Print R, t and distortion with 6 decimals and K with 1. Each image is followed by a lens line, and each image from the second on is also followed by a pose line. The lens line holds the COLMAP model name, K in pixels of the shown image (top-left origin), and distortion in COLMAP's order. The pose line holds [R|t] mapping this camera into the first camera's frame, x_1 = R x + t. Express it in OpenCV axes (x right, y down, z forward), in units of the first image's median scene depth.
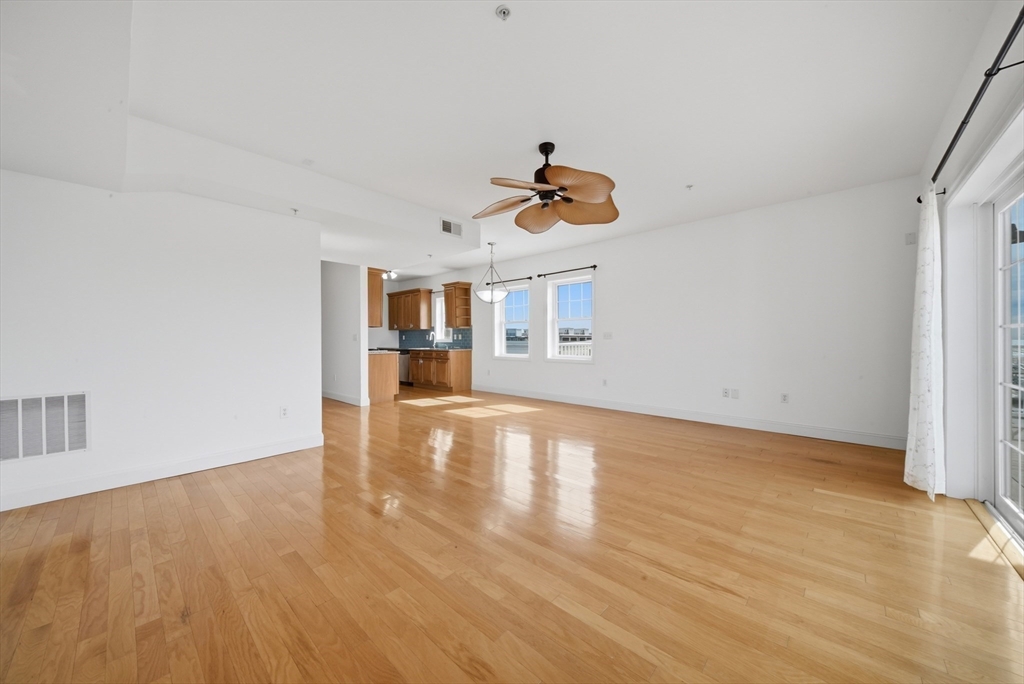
lens RADIAL K [[363.6, 0, 513.8], [0, 363.6, 339.1], [0, 0, 1]] dist [-0.001419, -0.000209]
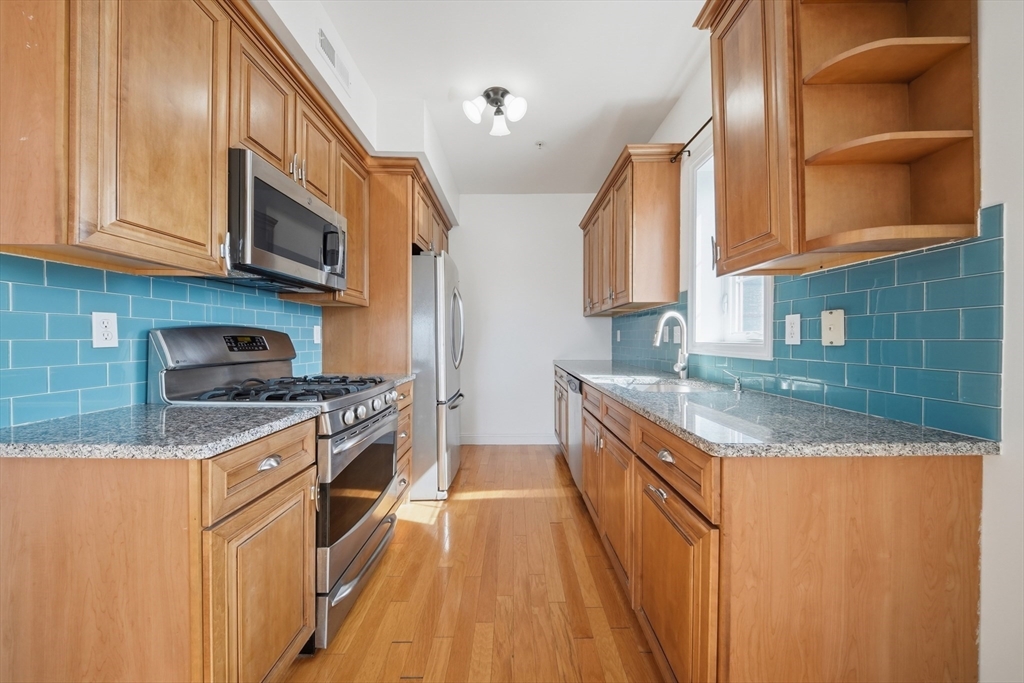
lens RADIAL K [[365.0, 0, 516.1], [0, 365.0, 339.1], [0, 0, 1]] dist [-0.000608, -0.000061]
pose [[0.682065, 0.005358, -0.731272, -0.127063], [-0.004562, 0.999985, 0.003072, -0.001894], [0.731278, 0.001240, 0.682079, 0.805712]]
